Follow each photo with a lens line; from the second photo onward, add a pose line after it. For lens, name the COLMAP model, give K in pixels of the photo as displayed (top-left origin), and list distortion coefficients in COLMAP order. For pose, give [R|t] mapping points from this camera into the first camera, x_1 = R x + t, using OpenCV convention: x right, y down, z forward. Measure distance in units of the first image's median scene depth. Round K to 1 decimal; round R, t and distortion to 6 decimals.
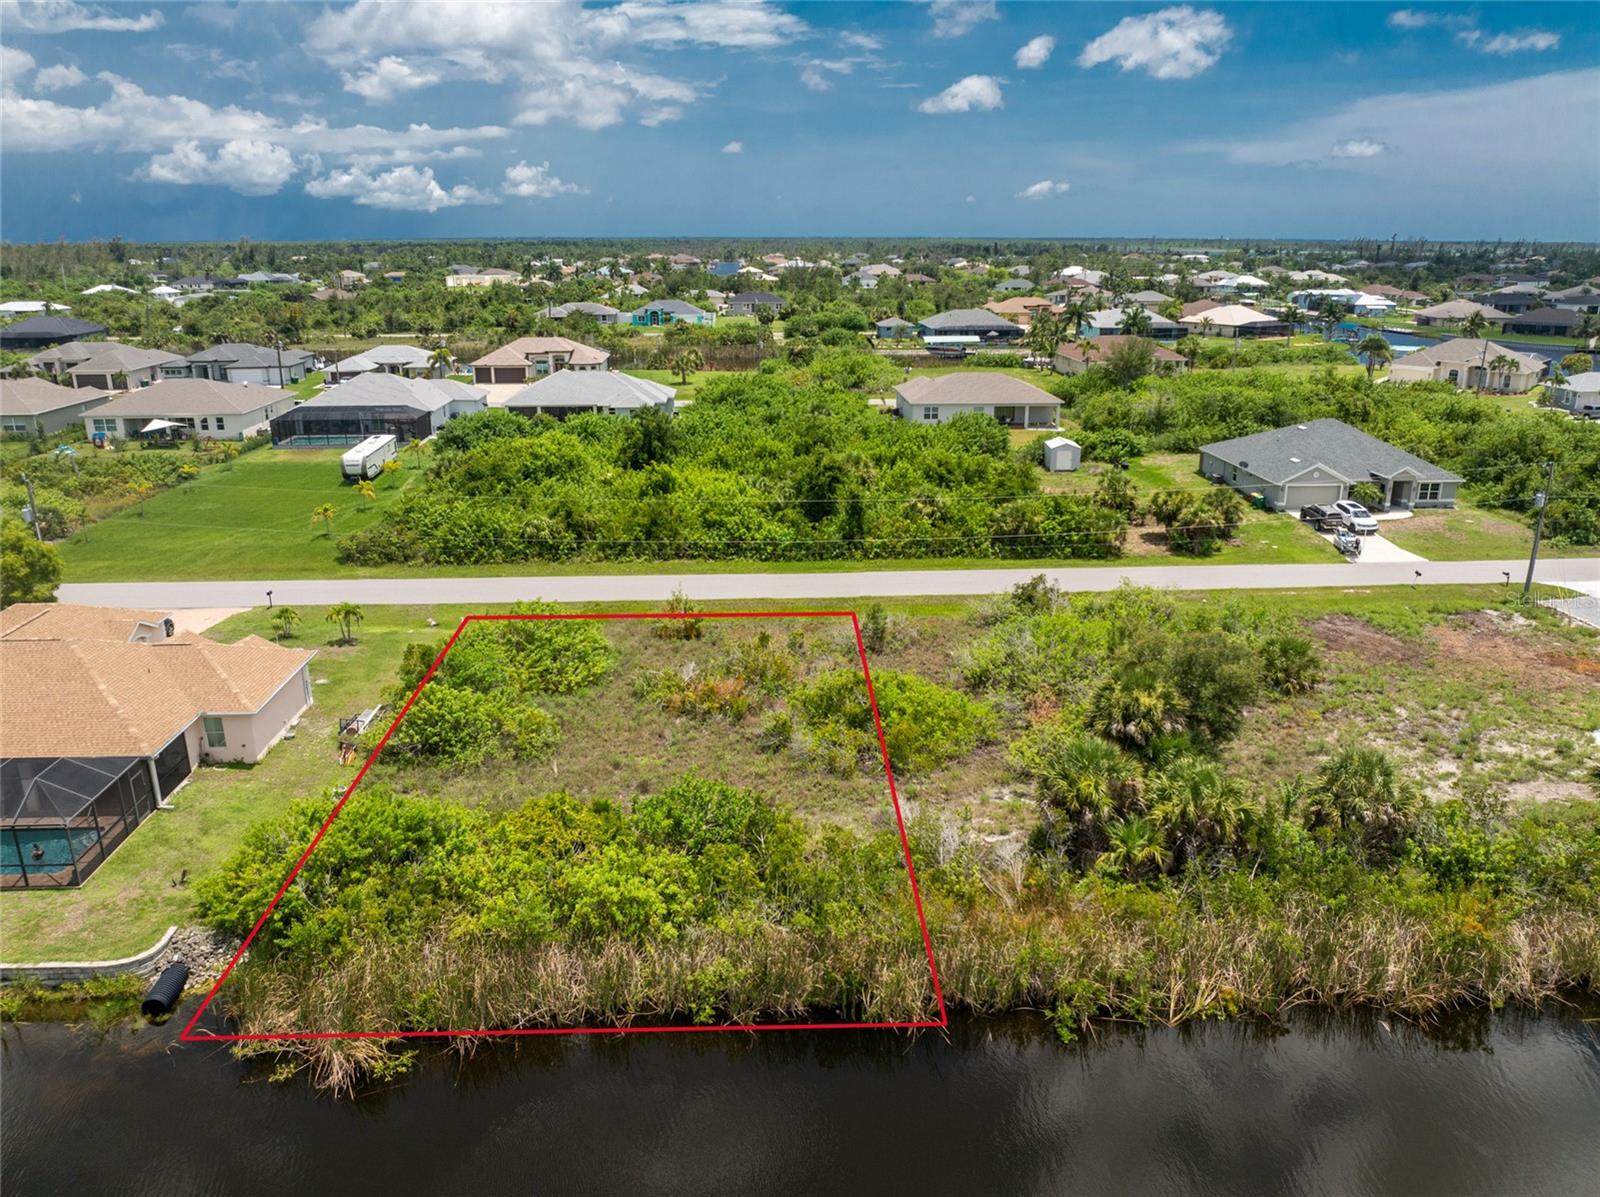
lens RADIAL K [[1103.9, 0, 800.0], [0, 1103.9, 598.5], [0, 0, 1]] dist [-0.051099, 0.021329]
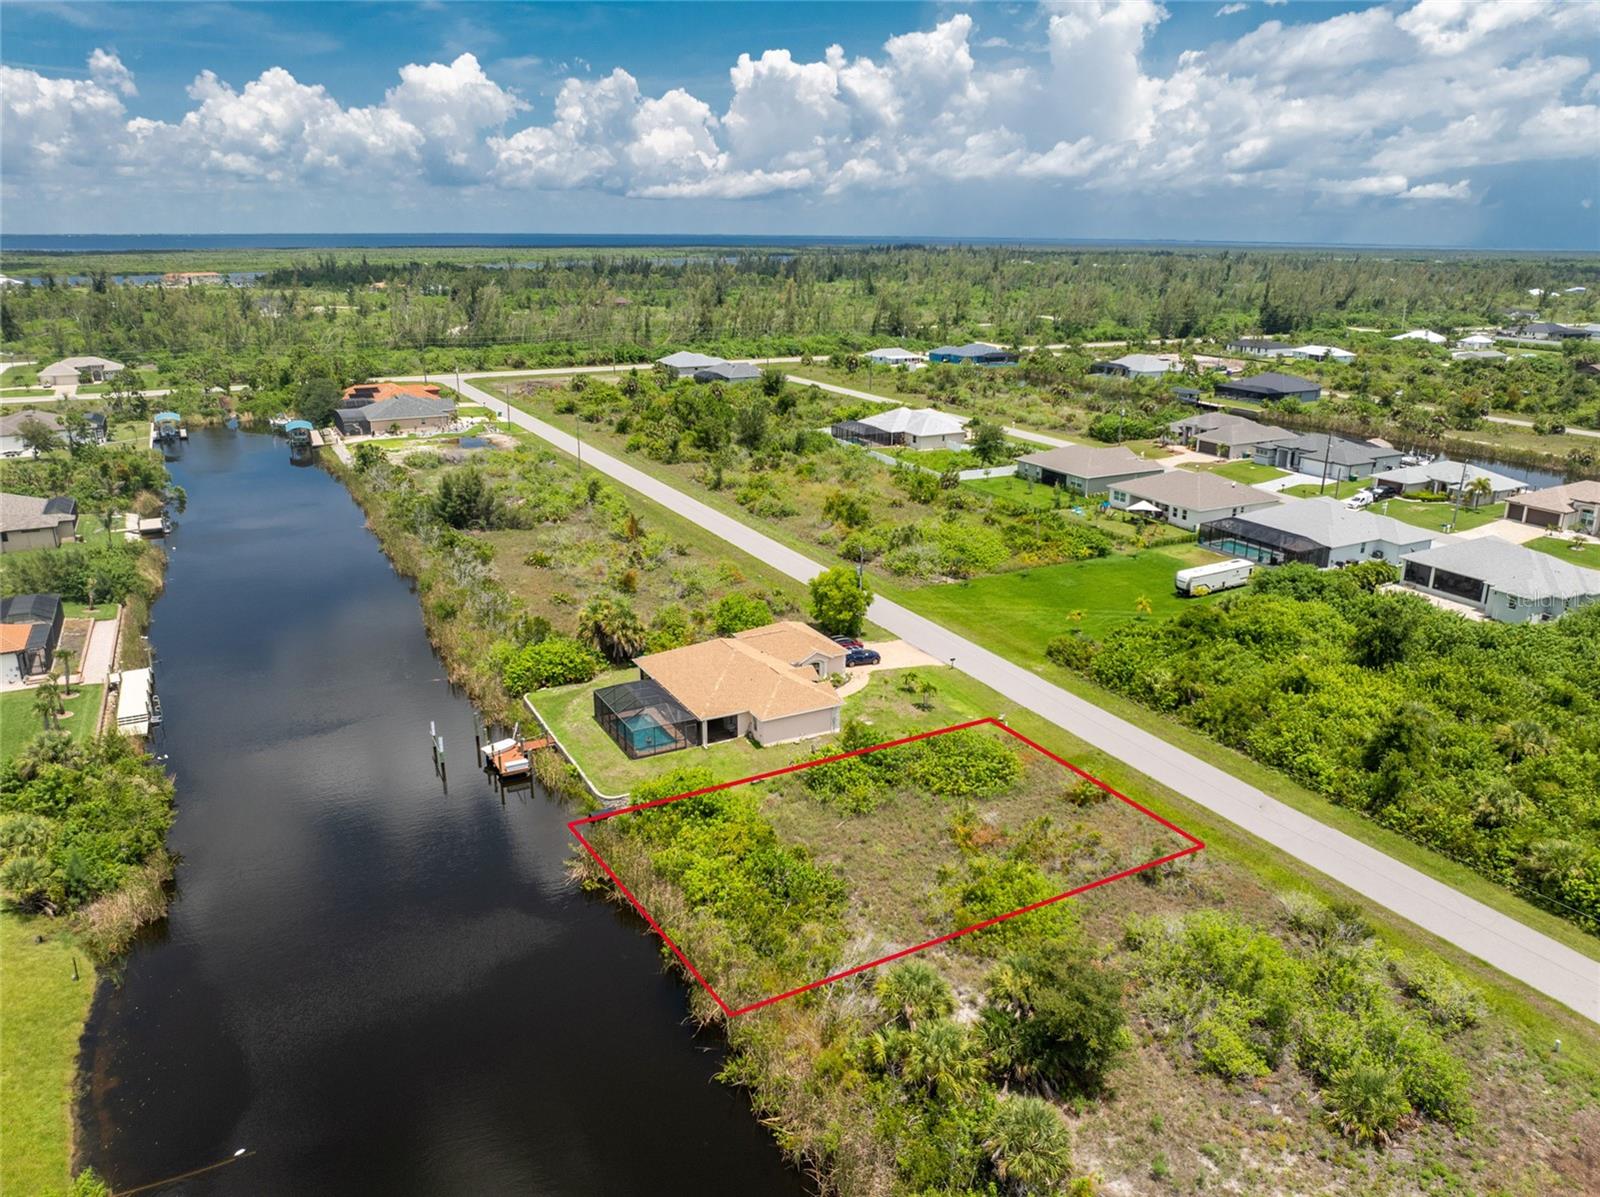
lens RADIAL K [[1103.9, 0, 800.0], [0, 1103.9, 598.5], [0, 0, 1]] dist [-0.051099, 0.021329]
pose [[0.434541, 0.269741, -0.859310, 0.599970], [-0.288897, 0.945428, 0.150682, -0.218612], [0.853061, 0.182775, 0.488754, 0.076249]]
